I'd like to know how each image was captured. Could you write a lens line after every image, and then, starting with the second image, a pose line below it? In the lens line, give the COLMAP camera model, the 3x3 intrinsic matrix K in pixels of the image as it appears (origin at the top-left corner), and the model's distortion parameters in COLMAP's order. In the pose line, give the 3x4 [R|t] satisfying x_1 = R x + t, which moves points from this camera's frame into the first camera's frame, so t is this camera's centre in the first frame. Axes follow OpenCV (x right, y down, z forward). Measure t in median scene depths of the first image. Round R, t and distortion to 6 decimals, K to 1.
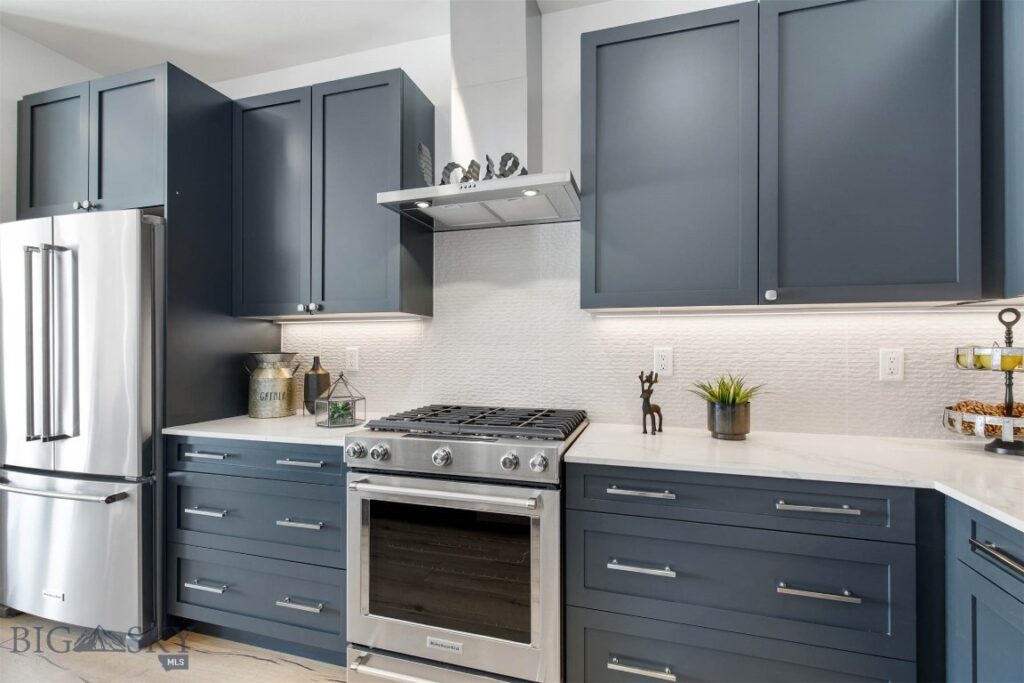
lens RADIAL K [[470.9, 0, 512.0], [0, 470.9, 341.5], [0, 0, 1]] dist [0.016197, -0.000050]
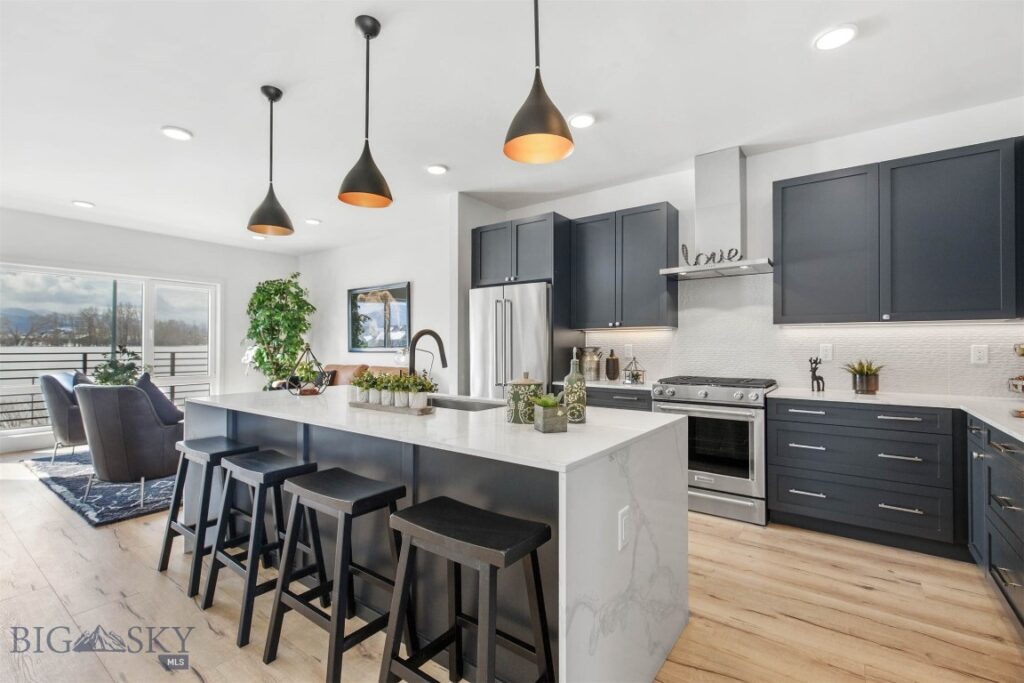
lens RADIAL K [[455.1, 0, 512.0], [0, 455.1, 341.5], [0, 0, 1]] dist [0.002735, -0.000178]
pose [[0.939232, -0.002981, -0.343271, -0.220469], [0.003836, 0.999991, 0.001812, -0.006461], [0.343262, -0.003019, 0.939235, -1.126514]]
